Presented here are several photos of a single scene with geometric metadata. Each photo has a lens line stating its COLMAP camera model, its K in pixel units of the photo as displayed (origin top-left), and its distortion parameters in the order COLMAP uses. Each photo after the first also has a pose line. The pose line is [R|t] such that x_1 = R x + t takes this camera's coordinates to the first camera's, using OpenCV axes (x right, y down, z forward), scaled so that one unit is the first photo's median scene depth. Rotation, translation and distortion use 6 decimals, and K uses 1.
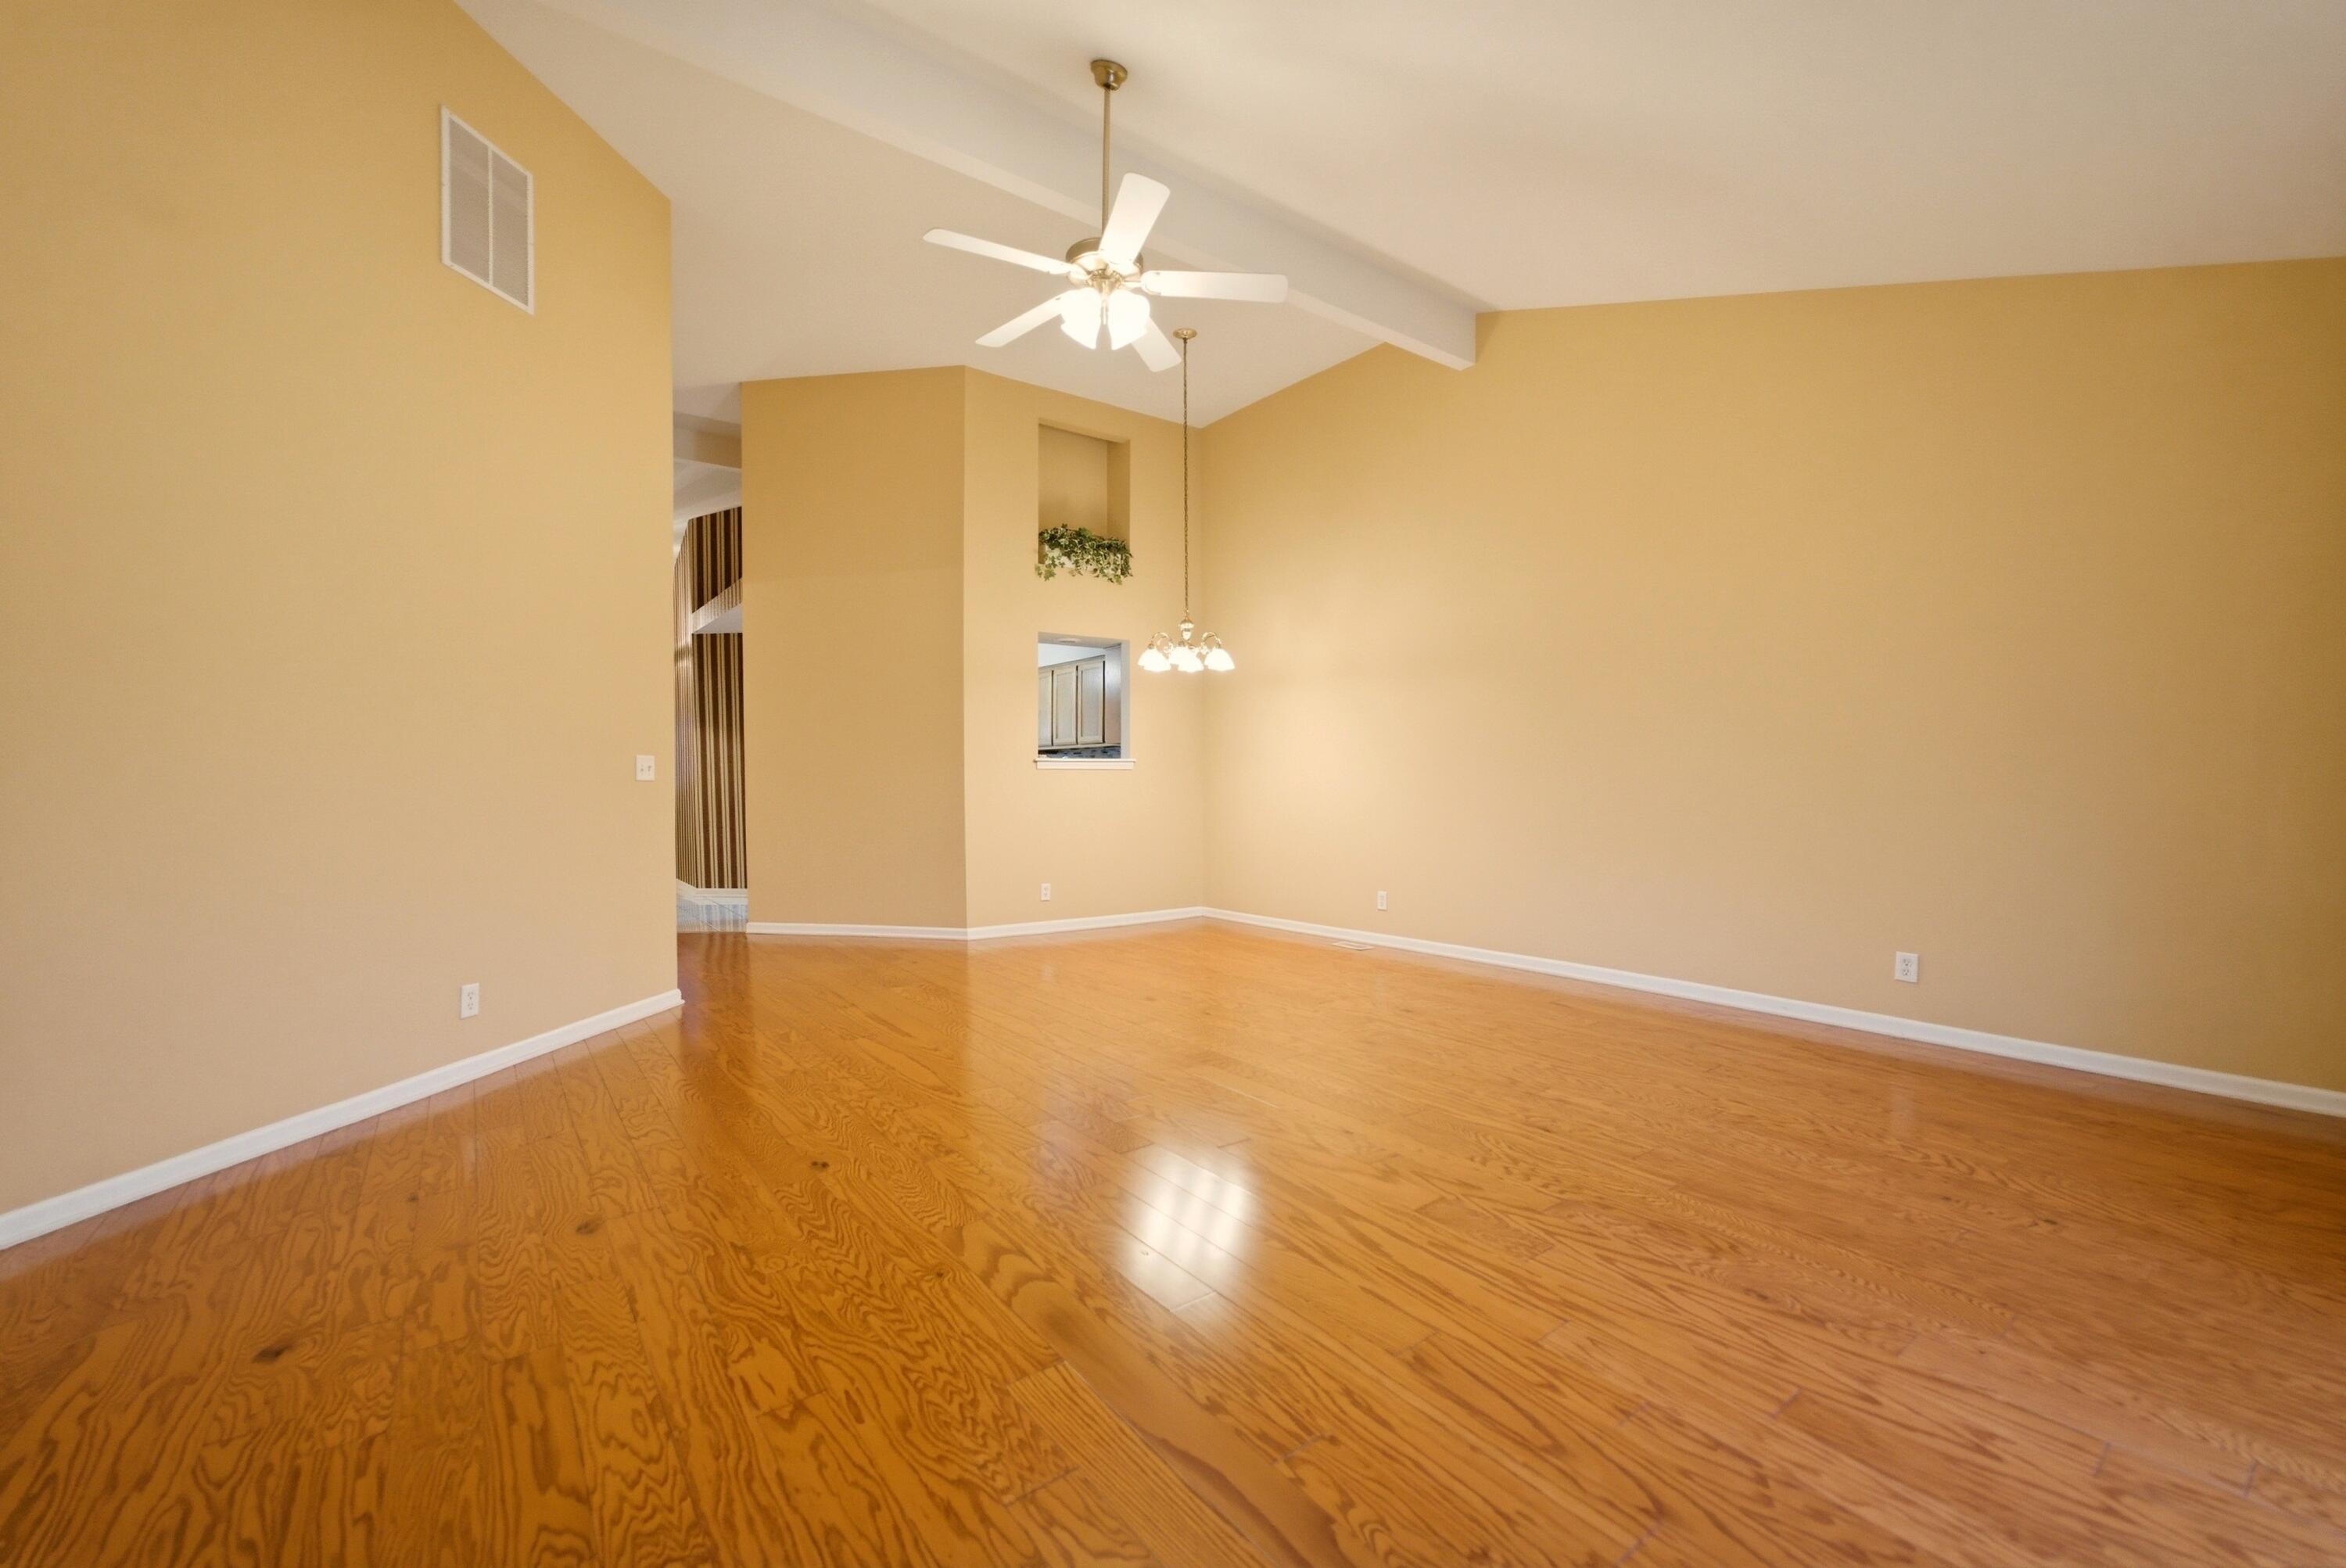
lens RADIAL K [[947.3, 0, 1177.7], [0, 947.3, 796.2], [0, 0, 1]] dist [-0.015108, -0.000298]
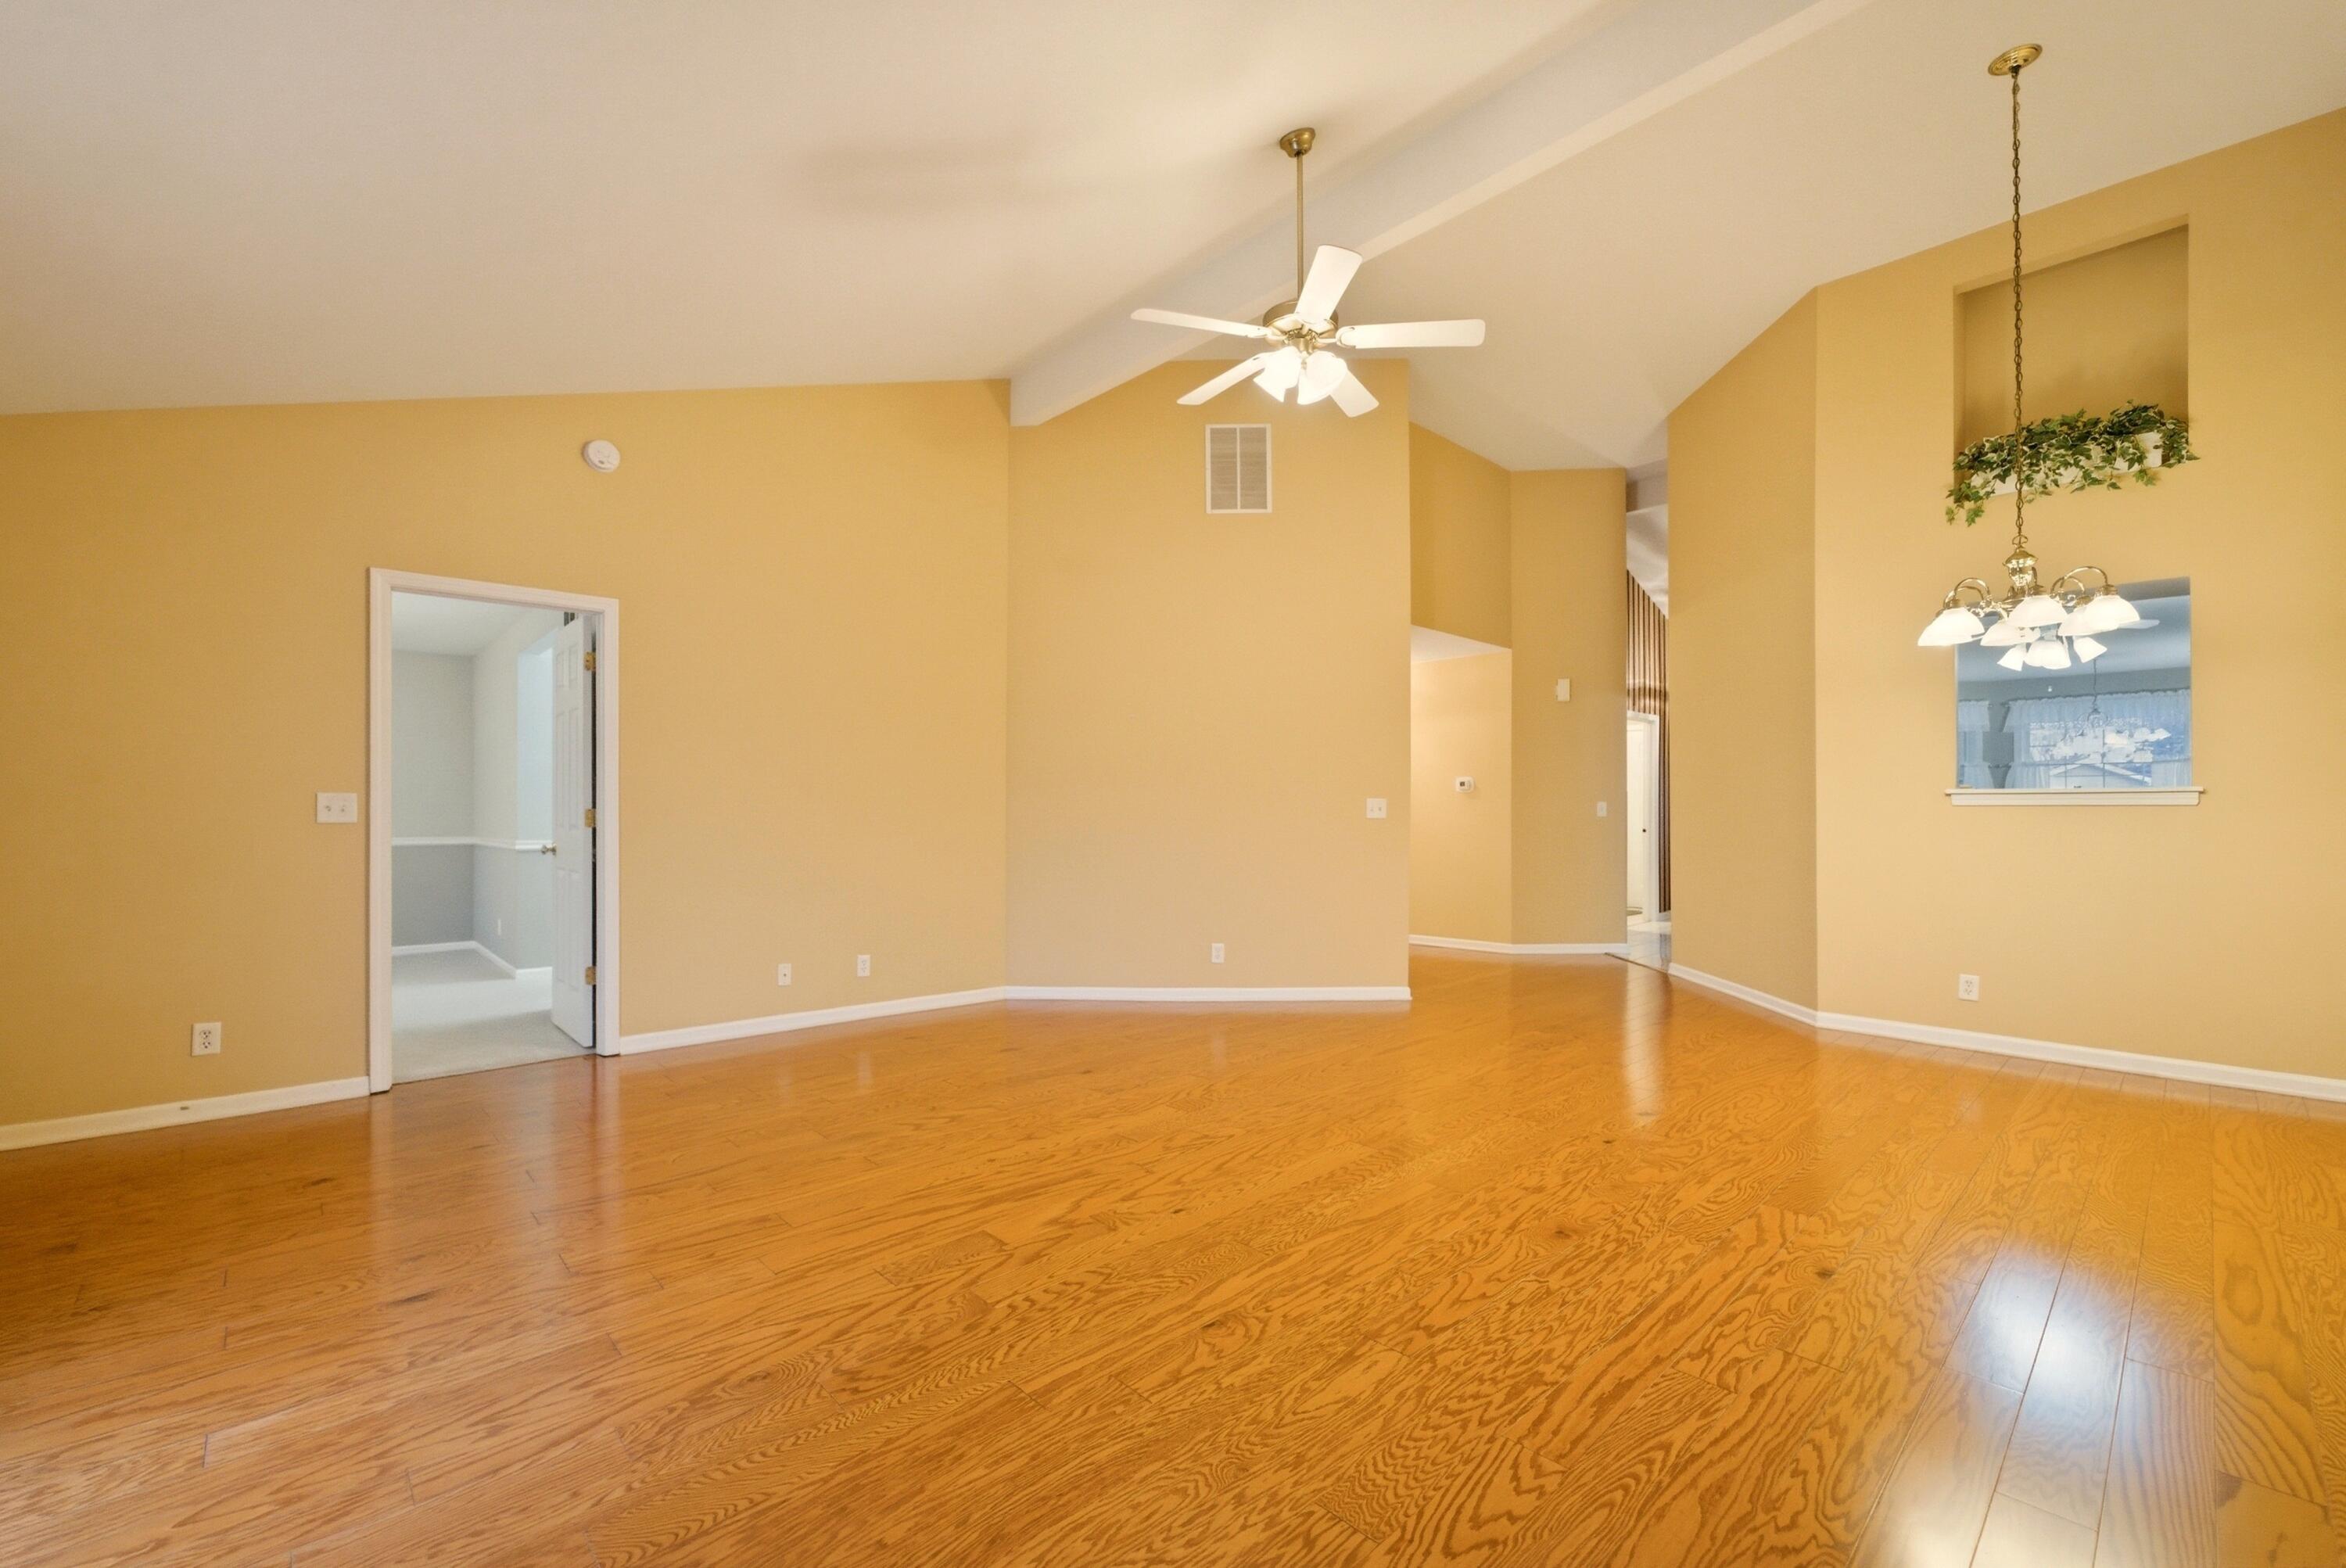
lens RADIAL K [[957.4, 0, 1174.3], [0, 957.4, 810.5], [0, 0, 1]] dist [-0.050608, 0.016669]
pose [[0.112698, 0.001573, -0.993628, 0.953313], [-0.019645, 0.999807, -0.000645, -0.028156], [0.993435, 0.019593, 0.112707, 0.773045]]
